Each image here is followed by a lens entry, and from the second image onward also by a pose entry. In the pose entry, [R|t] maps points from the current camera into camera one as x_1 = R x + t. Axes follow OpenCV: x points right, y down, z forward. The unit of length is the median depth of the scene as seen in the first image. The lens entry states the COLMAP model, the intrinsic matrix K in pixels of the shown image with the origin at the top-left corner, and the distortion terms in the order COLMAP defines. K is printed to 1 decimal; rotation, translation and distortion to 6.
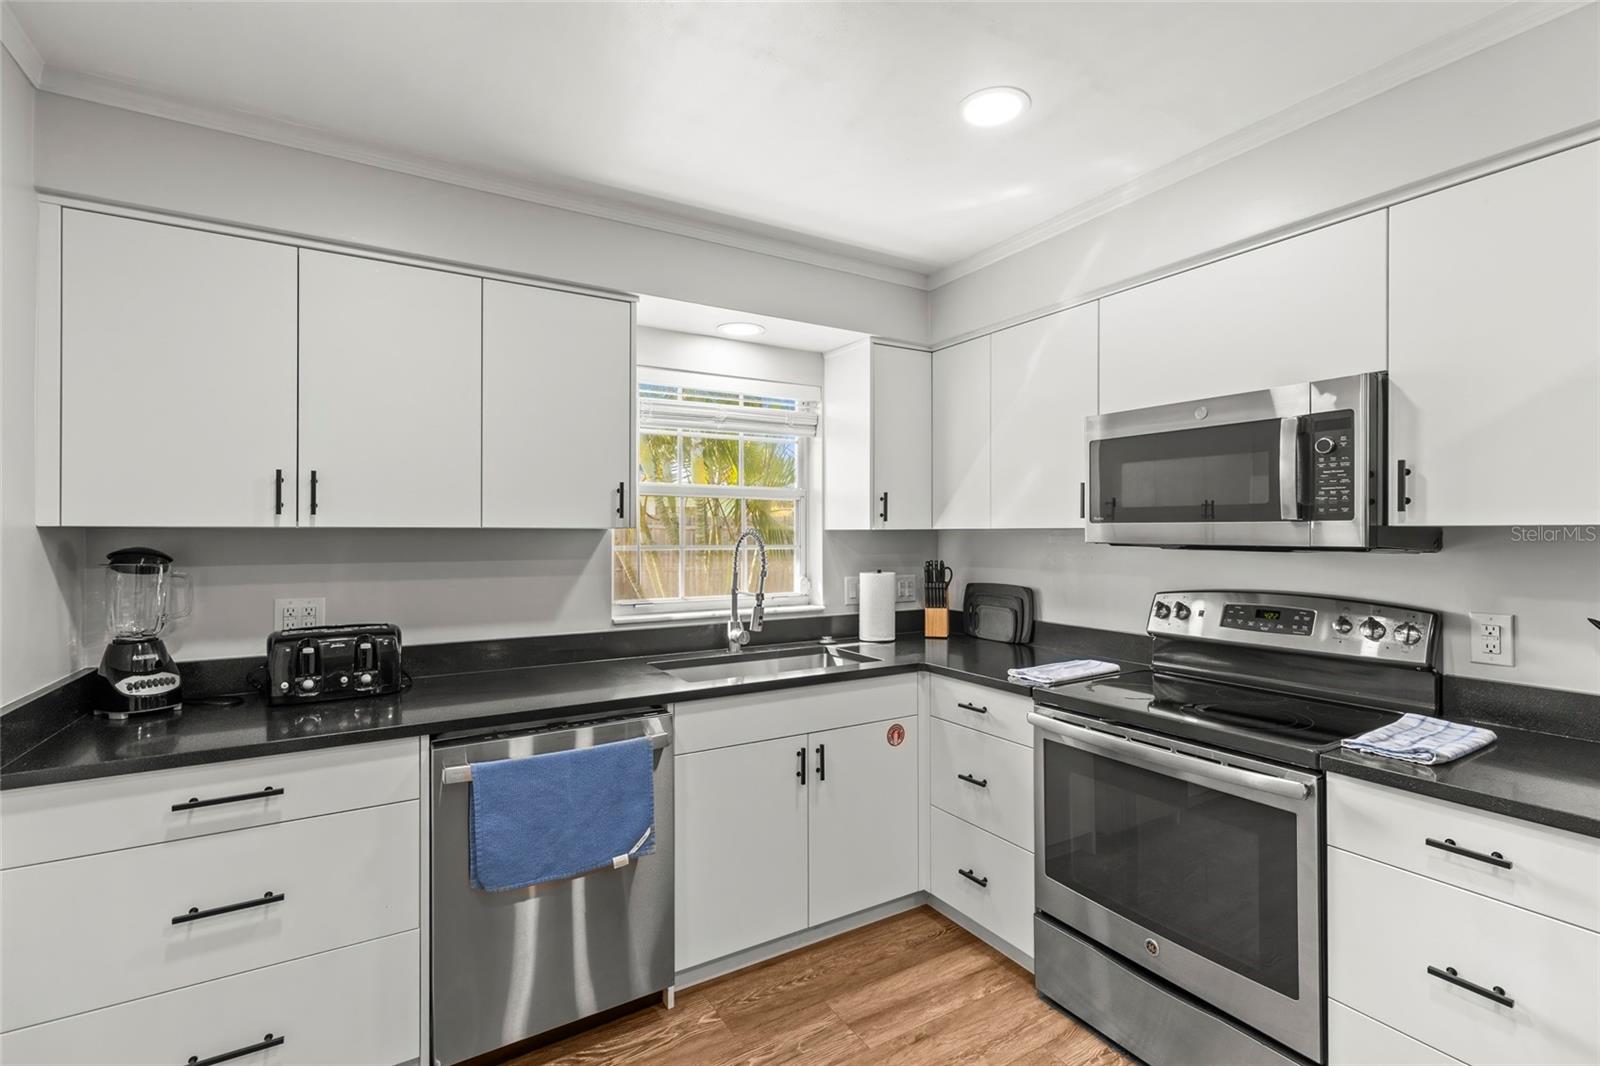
lens RADIAL K [[721.9, 0, 798.1], [0, 721.9, 530.0], [0, 0, 1]] dist [0.003555, 0.000362]
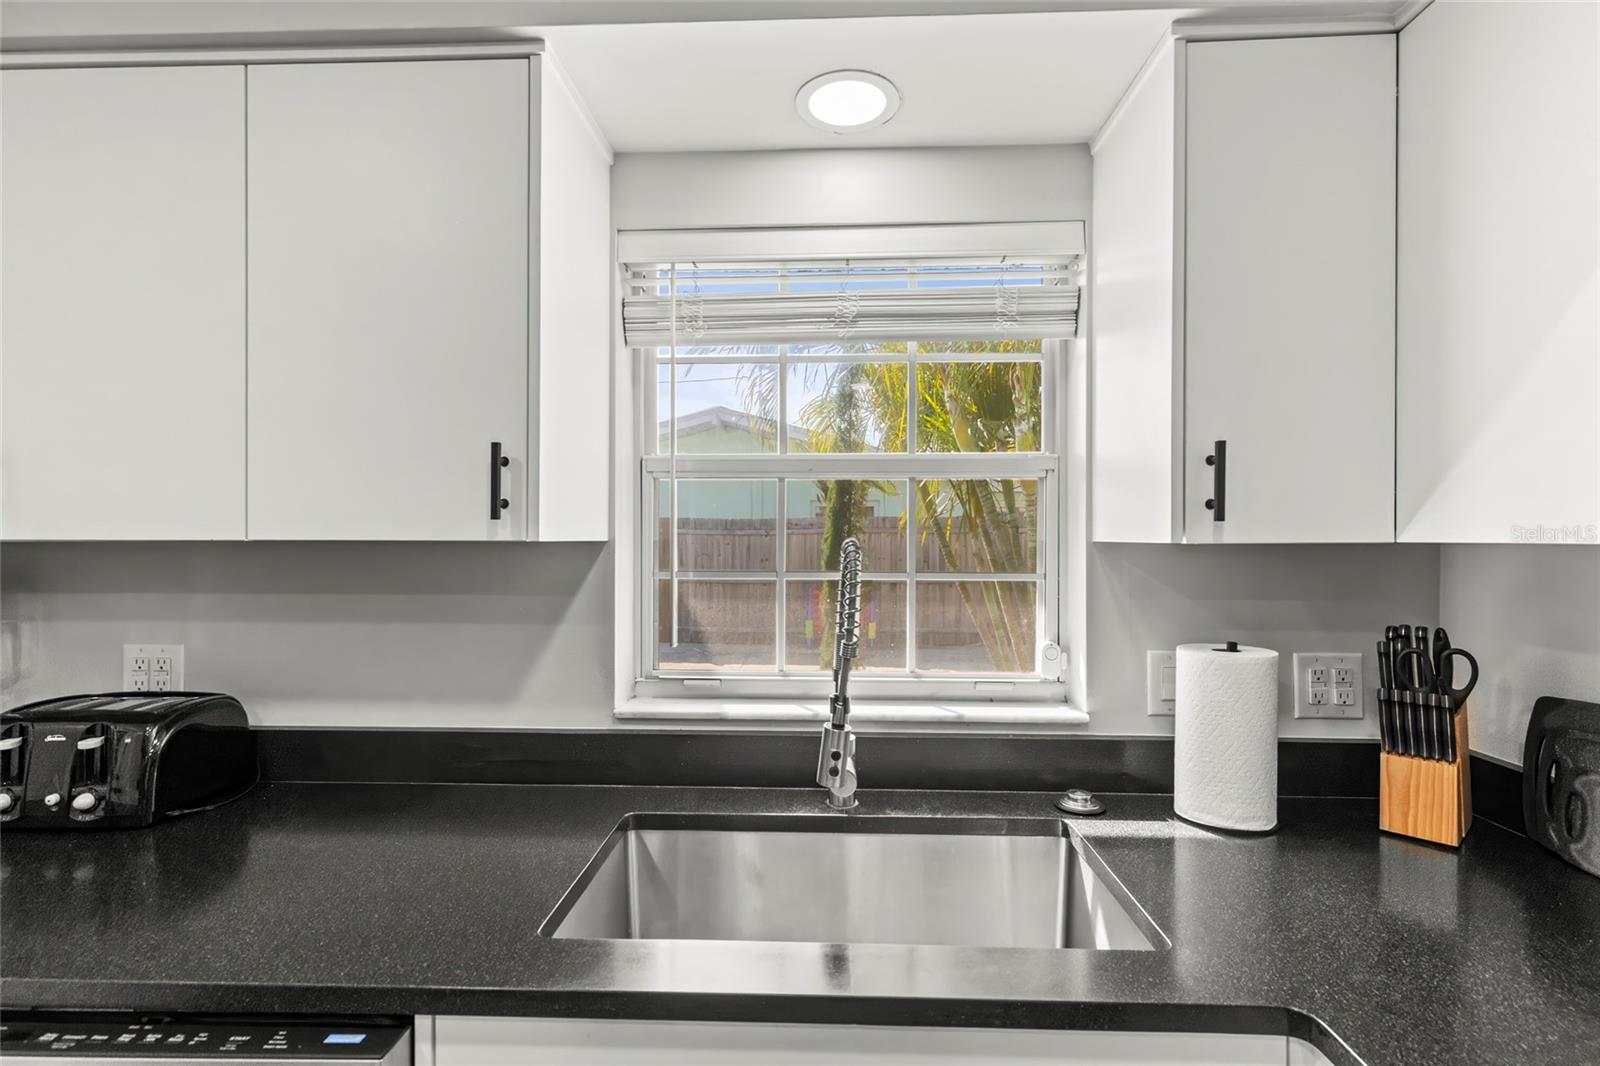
lens RADIAL K [[727.7, 0, 805.4], [0, 727.7, 540.6], [0, 0, 1]] dist [0.001816, 0.000158]
pose [[0.840168, 0.002828, -0.542319, 0.152397], [0.000123, 0.999985, 0.005404, -0.004438], [0.542326, -0.004607, 0.840155, 0.612246]]
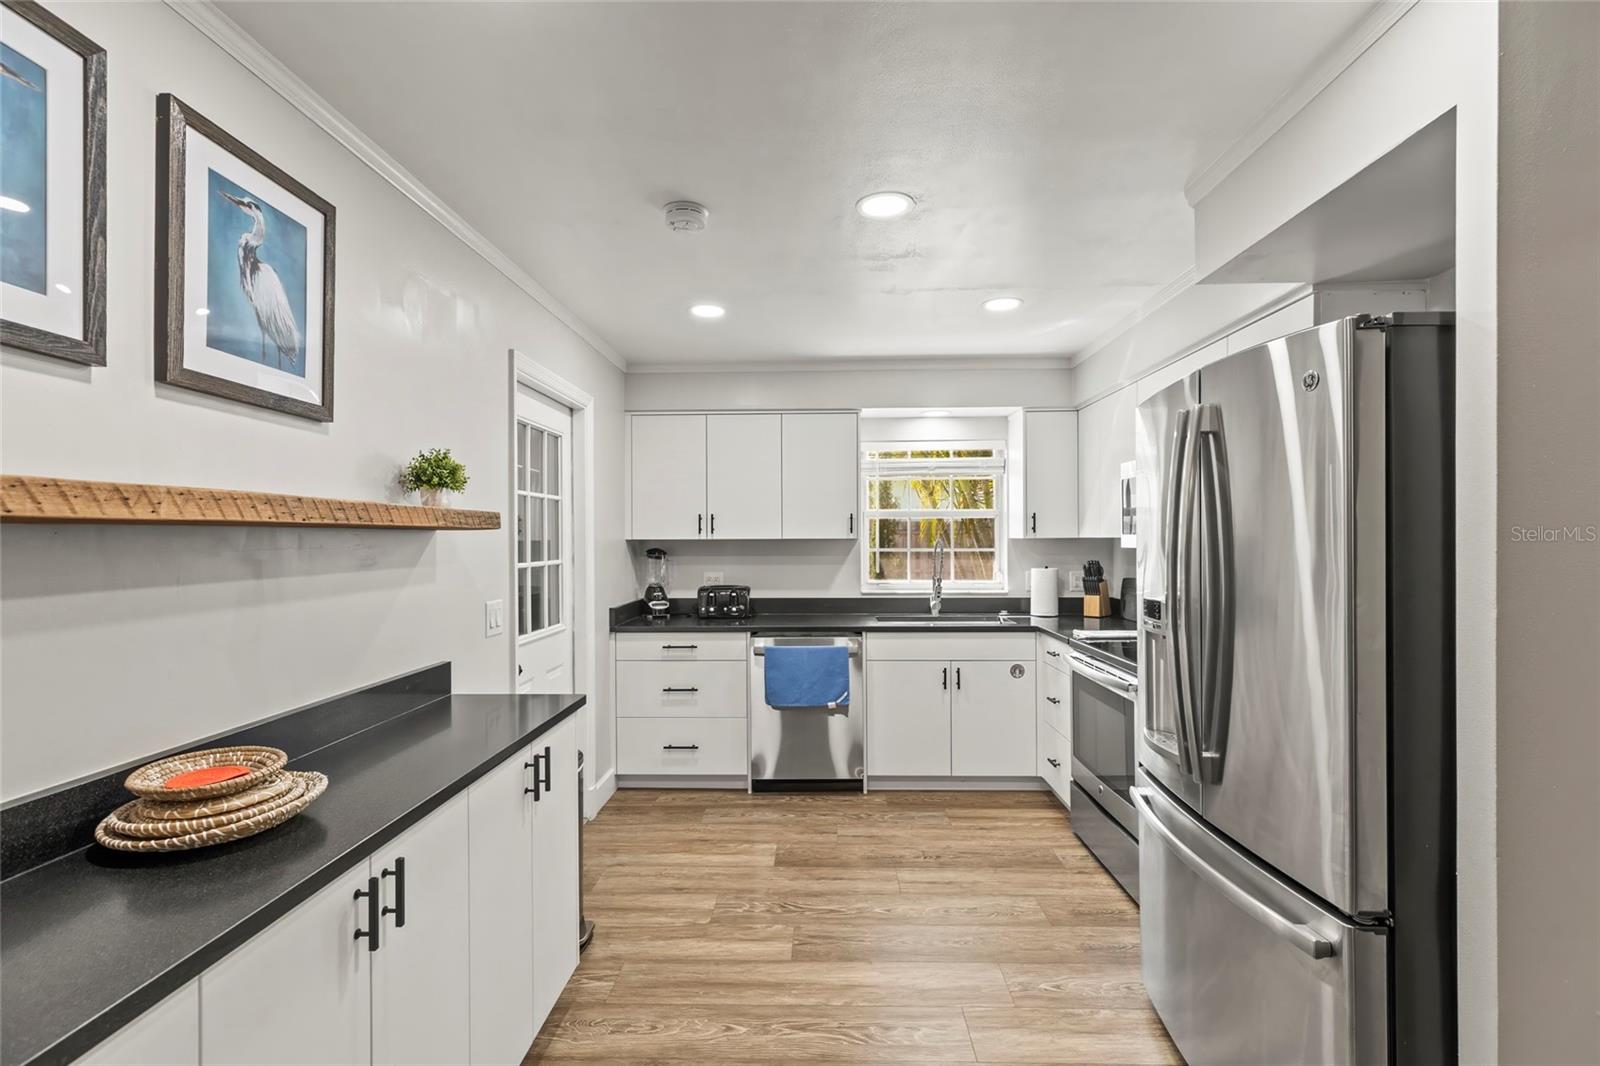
lens RADIAL K [[727.7, 0, 805.4], [0, 727.7, 540.6], [0, 0, 1]] dist [0.001816, 0.000158]
pose [[0.842218, -0.000604, -0.539137, 0.556855], [0.006196, 0.999944, 0.008559, -0.012347], [0.539101, -0.010549, 0.842175, -0.525931]]
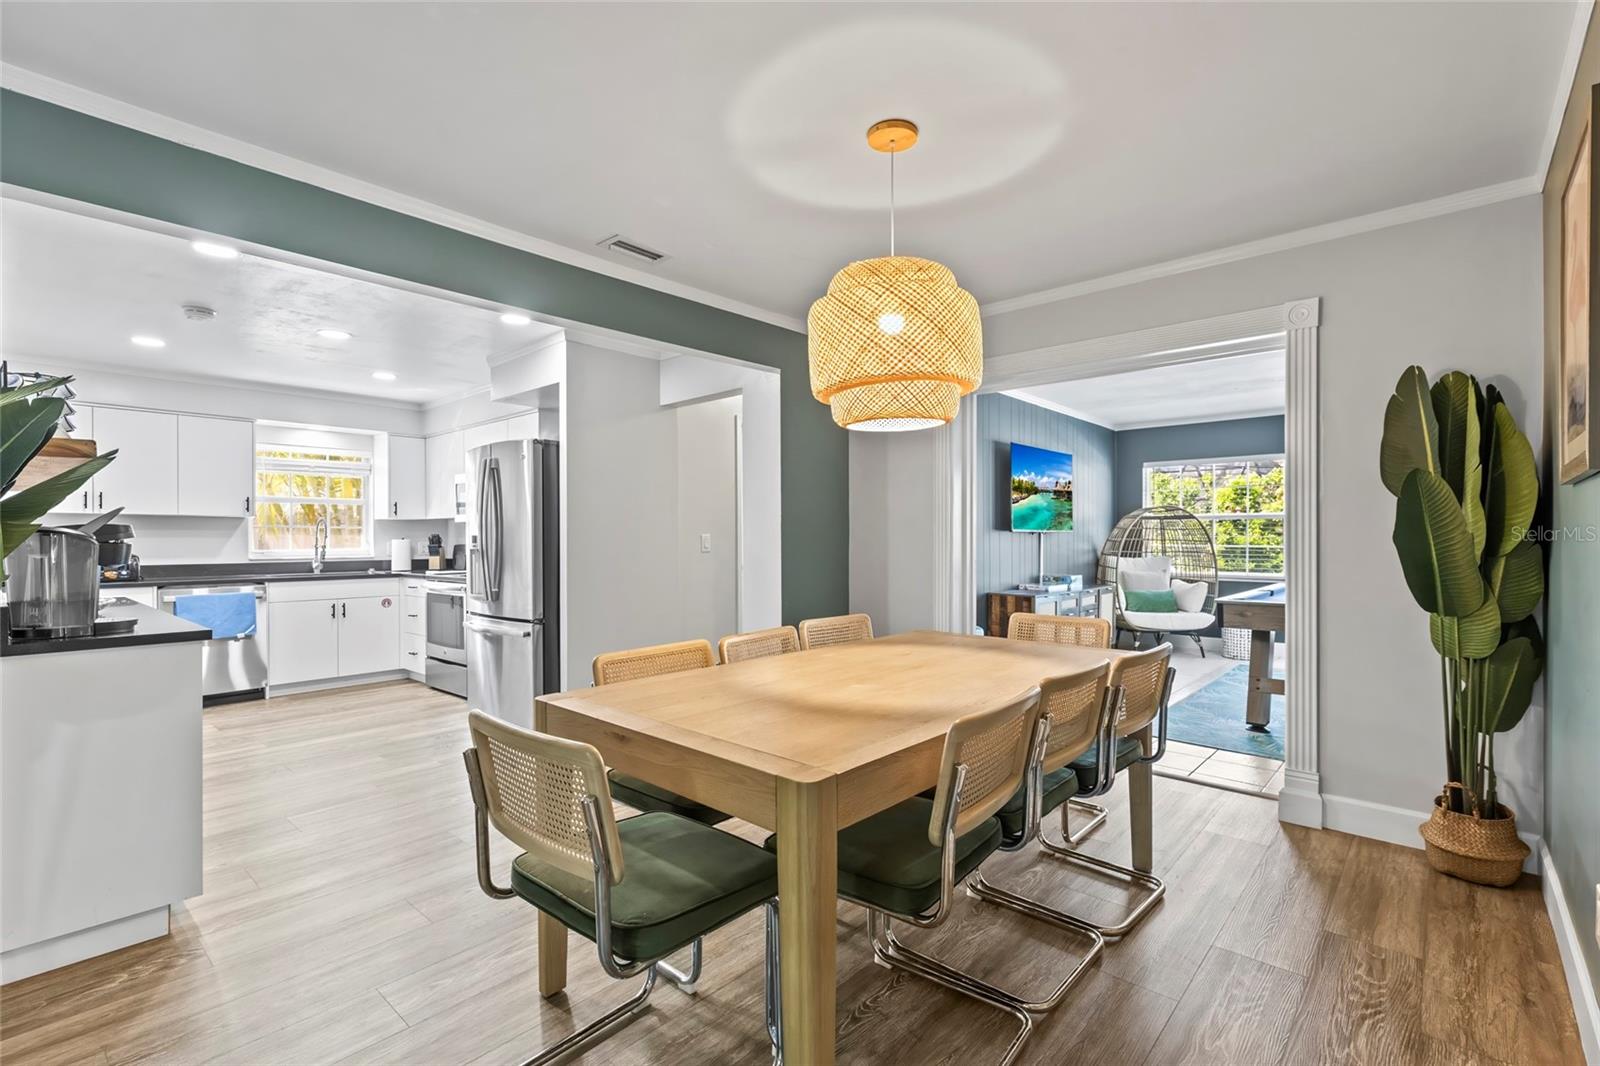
lens RADIAL K [[727.7, 0, 805.4], [0, 727.7, 540.6], [0, 0, 1]] dist [0.001816, 0.000158]
pose [[0.953915, -0.003842, 0.300052, 0.692615], [0.002400, 0.999984, 0.005174, 0.061538], [-0.300067, -0.004216, 0.953909, -1.626552]]
